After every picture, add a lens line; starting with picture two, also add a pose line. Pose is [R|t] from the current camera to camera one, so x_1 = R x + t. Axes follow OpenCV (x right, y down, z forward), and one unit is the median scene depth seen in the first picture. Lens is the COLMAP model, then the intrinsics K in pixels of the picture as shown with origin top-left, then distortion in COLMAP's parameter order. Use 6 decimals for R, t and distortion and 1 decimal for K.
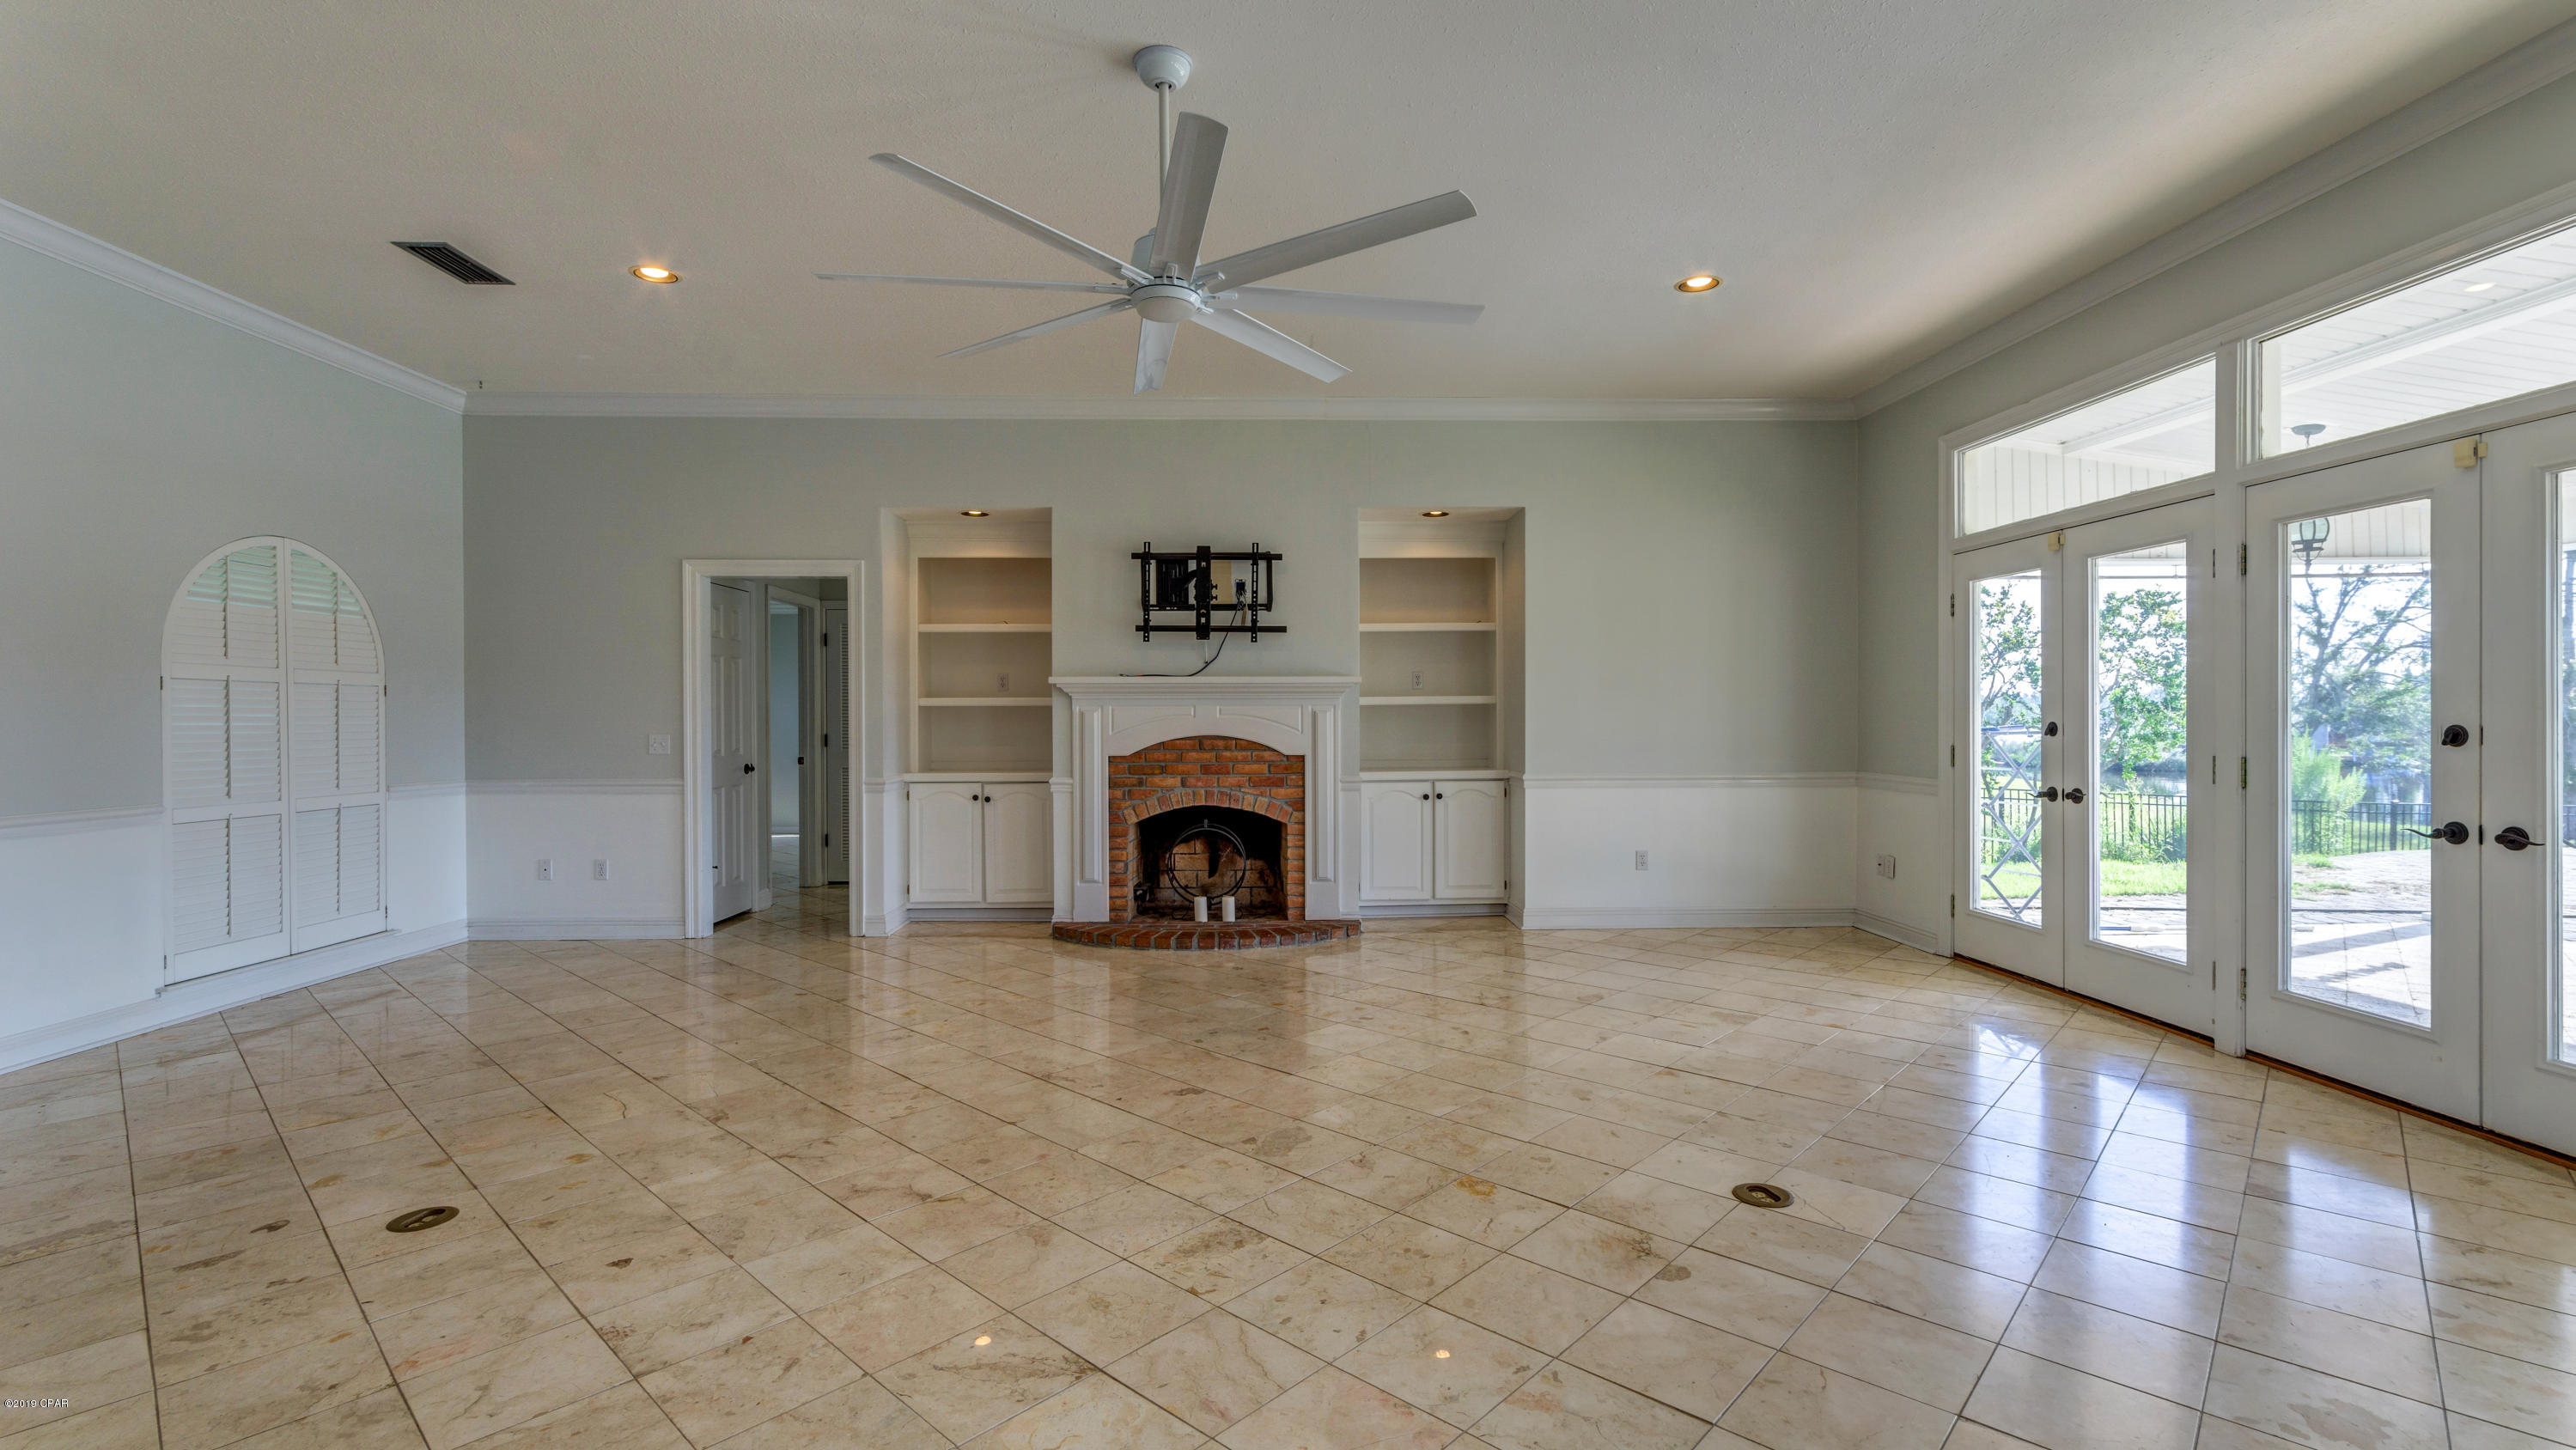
lens RADIAL K [[1127.3, 0, 1269.1], [0, 1127.3, 724.9], [0, 0, 1]] dist [-0.000011, -0.000028]
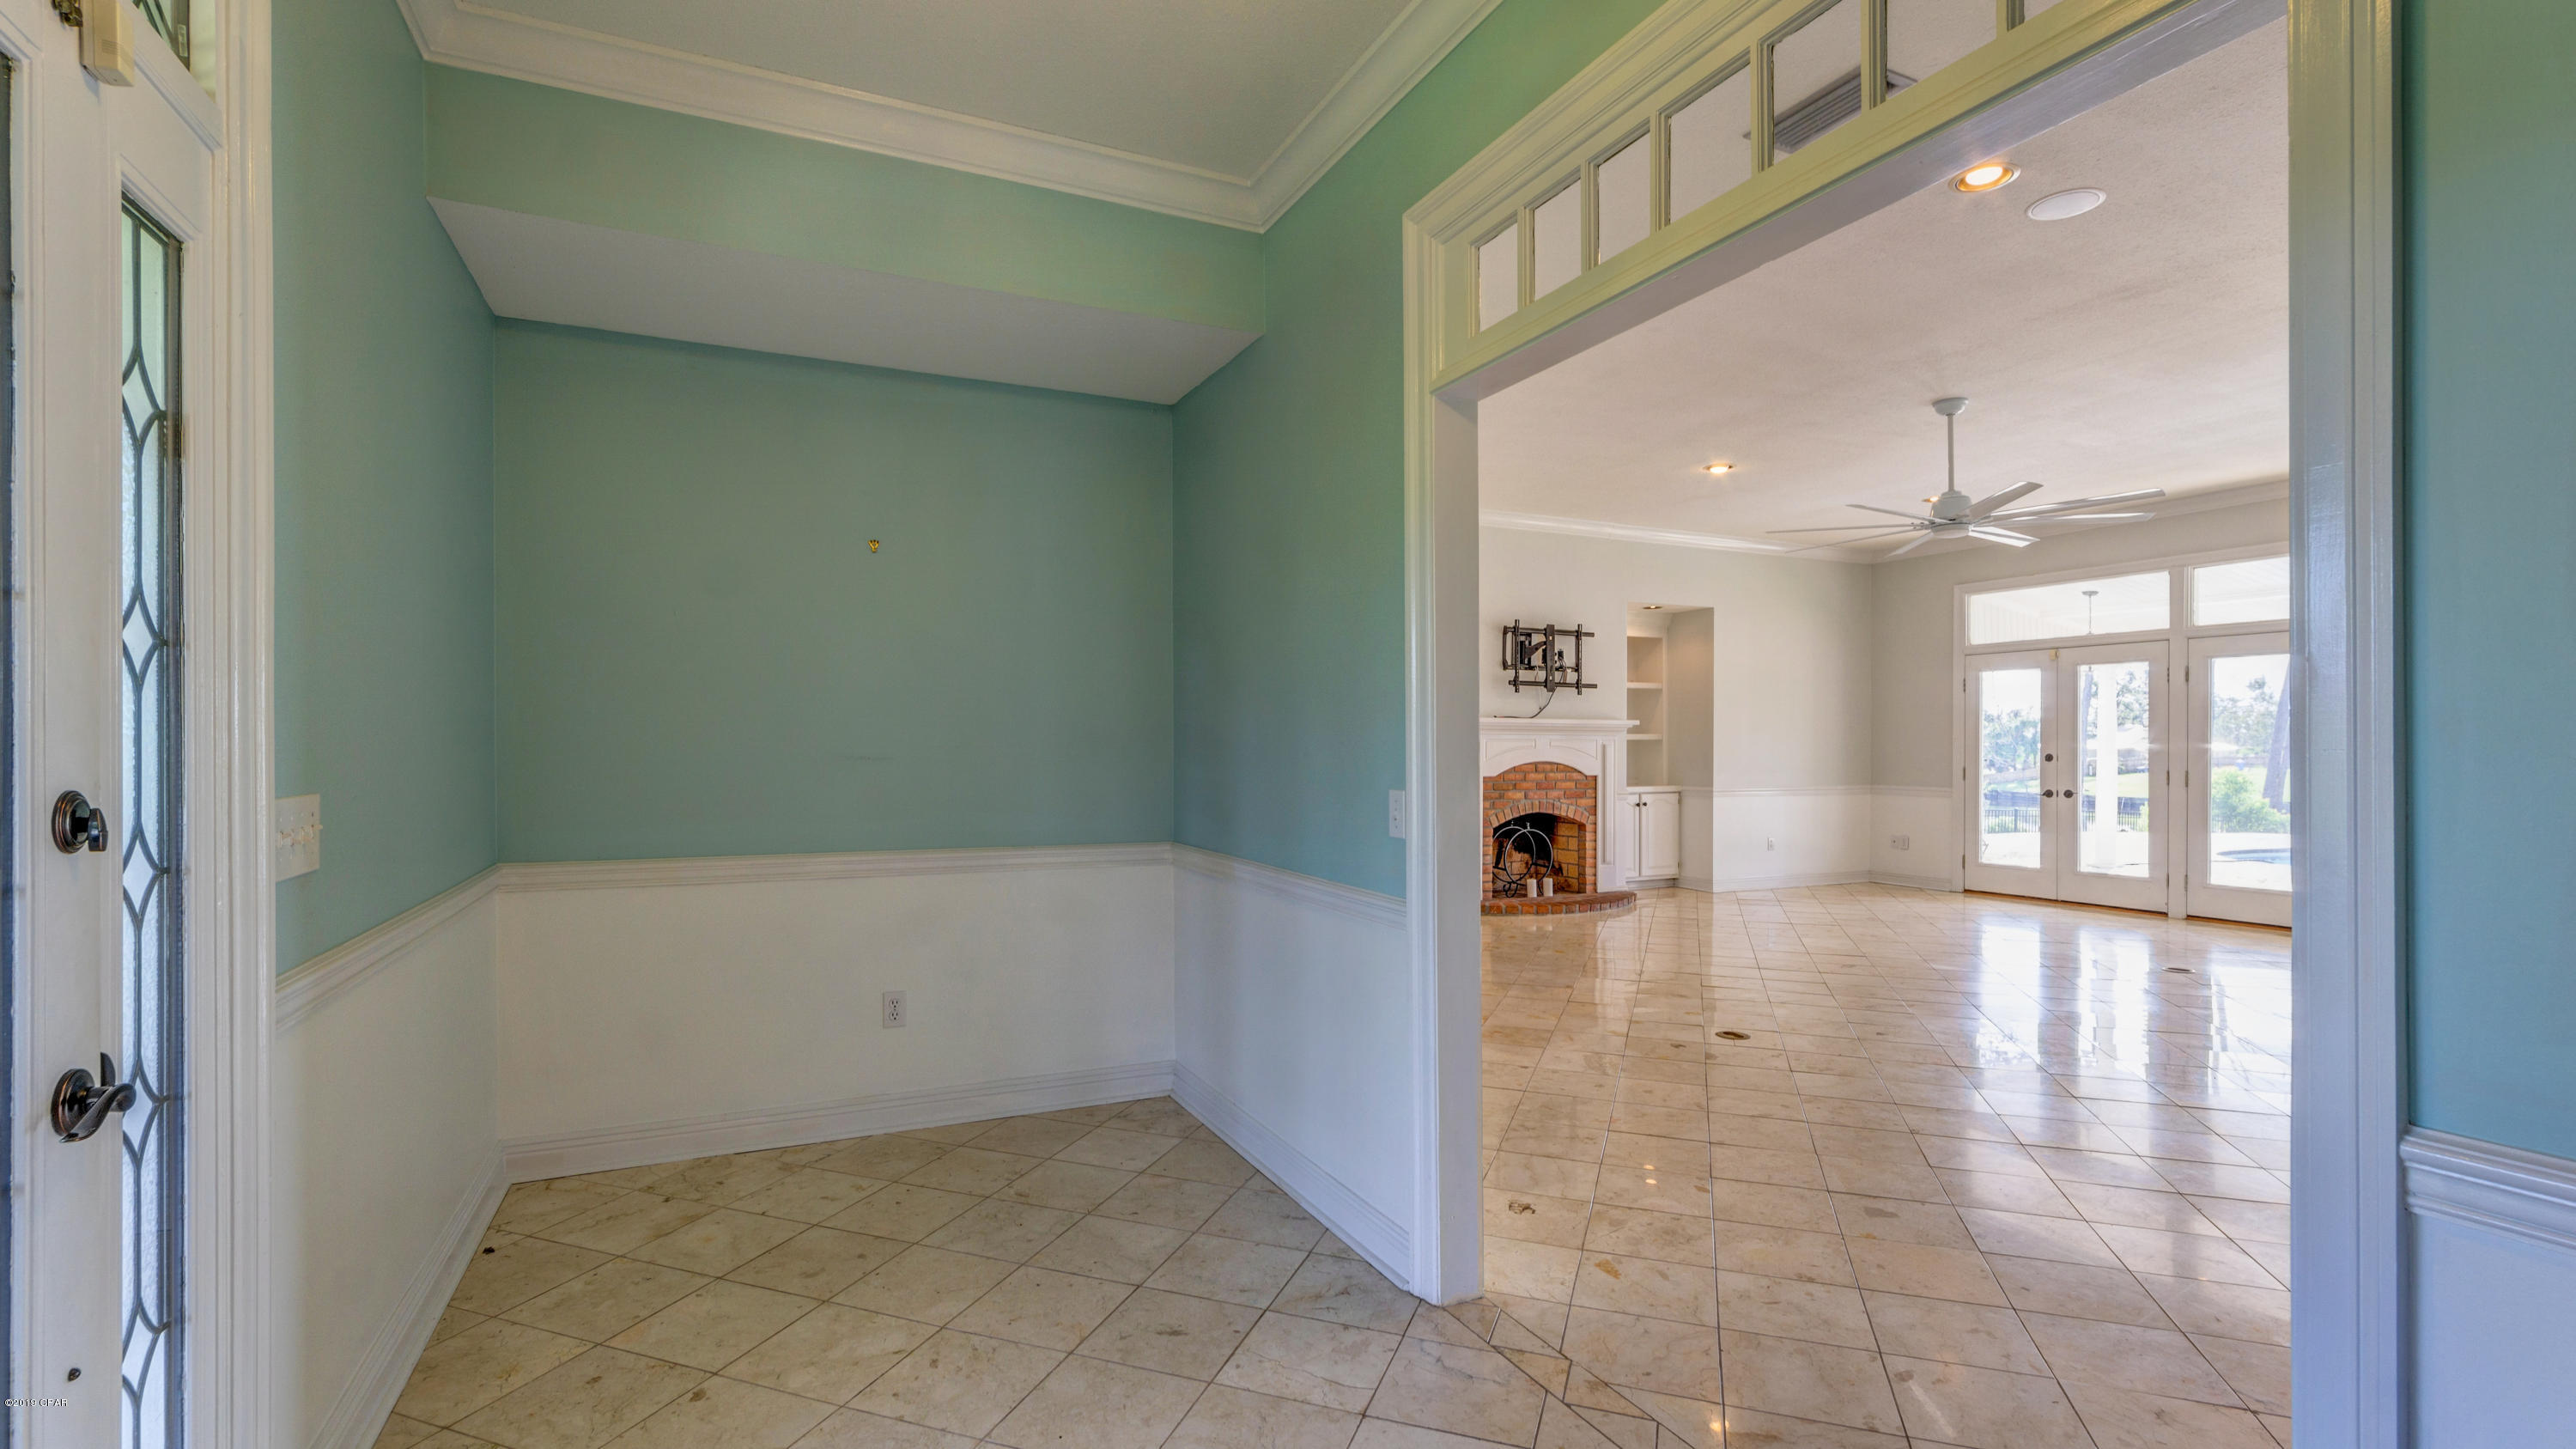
lens RADIAL K [[1149.8, 0, 1254.7], [0, 1149.8, 747.1], [0, 0, 1]] dist [-0.000603, -0.000048]
pose [[0.920579, 0.004783, 0.390527, -0.923366], [-0.002679, 0.999979, -0.005933, 0.001140], [-0.390547, 0.004416, 0.920572, -0.154413]]
